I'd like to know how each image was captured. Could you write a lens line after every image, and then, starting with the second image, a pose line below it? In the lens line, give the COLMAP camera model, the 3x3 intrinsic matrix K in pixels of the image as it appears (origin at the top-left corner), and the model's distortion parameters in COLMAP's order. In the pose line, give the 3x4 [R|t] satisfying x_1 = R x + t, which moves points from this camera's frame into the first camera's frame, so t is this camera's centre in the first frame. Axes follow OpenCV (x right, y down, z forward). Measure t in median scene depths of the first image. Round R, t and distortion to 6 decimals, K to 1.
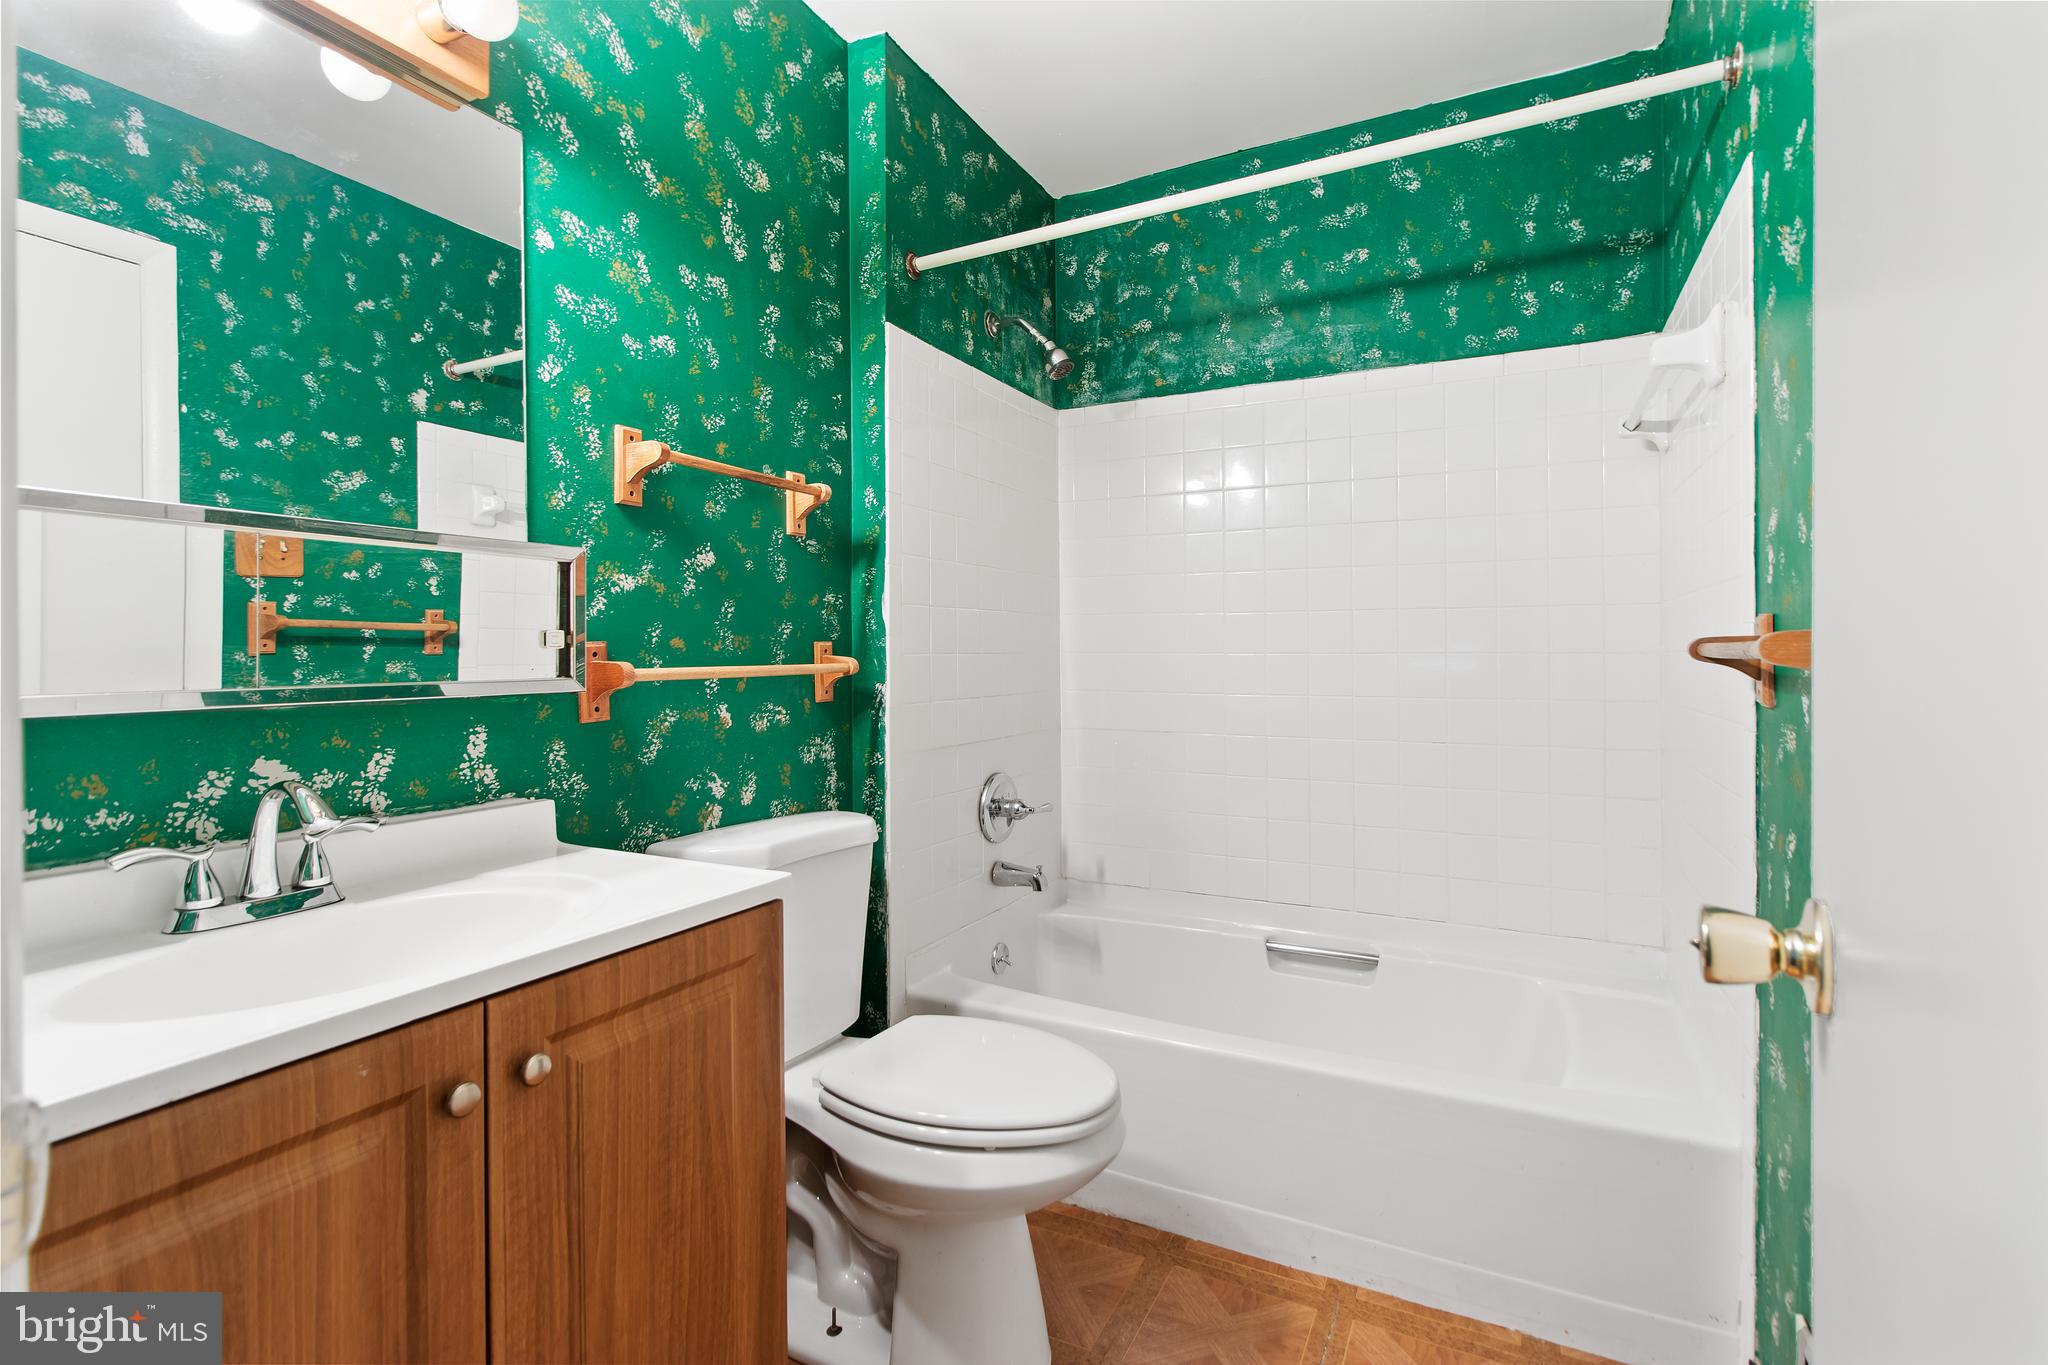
lens RADIAL K [[978.8, 0, 1021.5], [0, 978.8, 680.8], [0, 0, 1]] dist [0.003685, 0.001634]
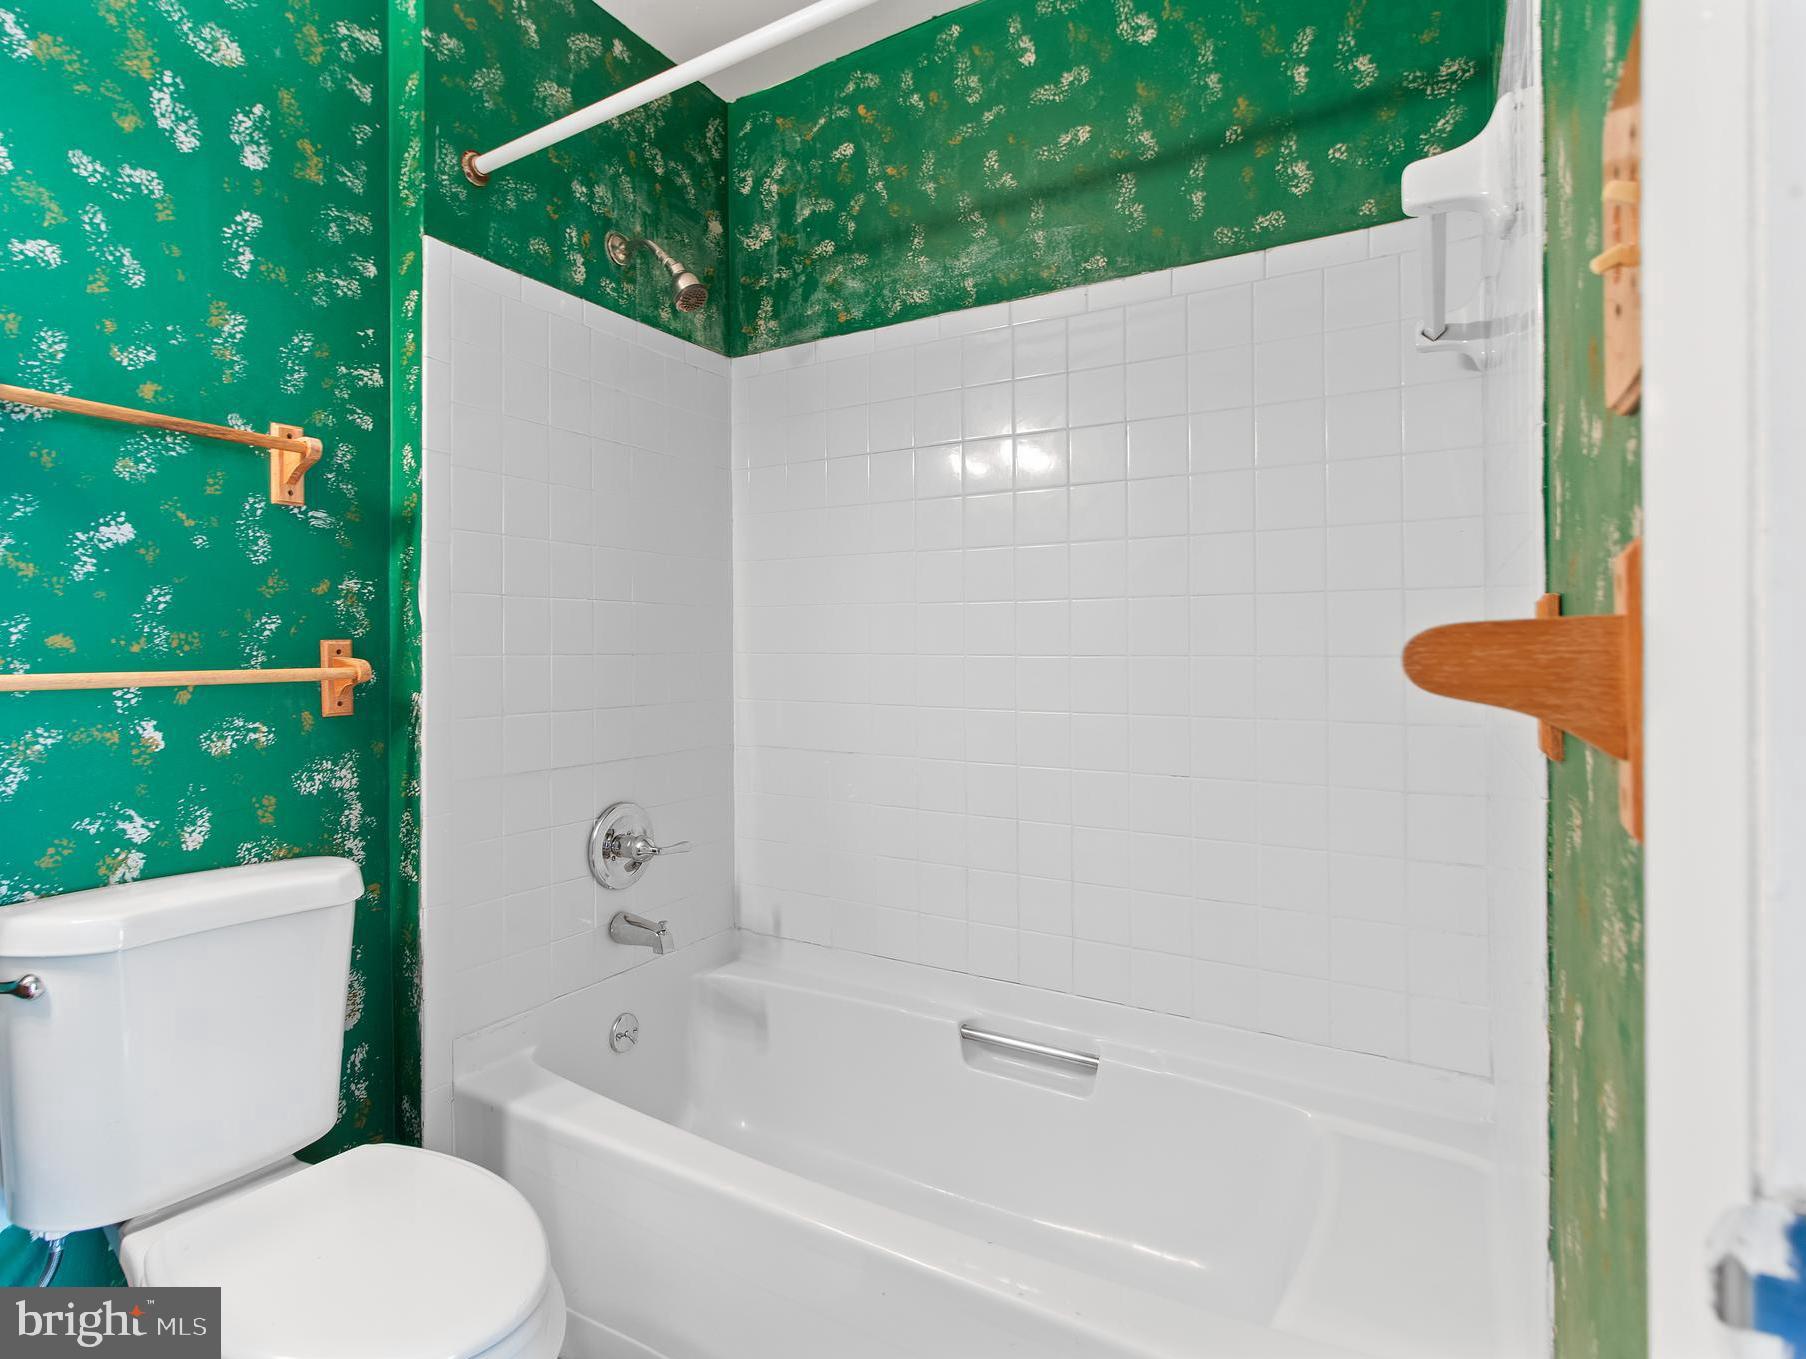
lens RADIAL K [[903.6, 0, 903.5], [0, 903.6, 666.7], [0, 0, 1]] dist [0.002116, 0.000424]
pose [[0.992599, 0.005300, -0.121323, 0.324933], [-0.006335, 0.999947, -0.008143, -0.014475], [0.121273, 0.008851, 0.992580, 0.315103]]
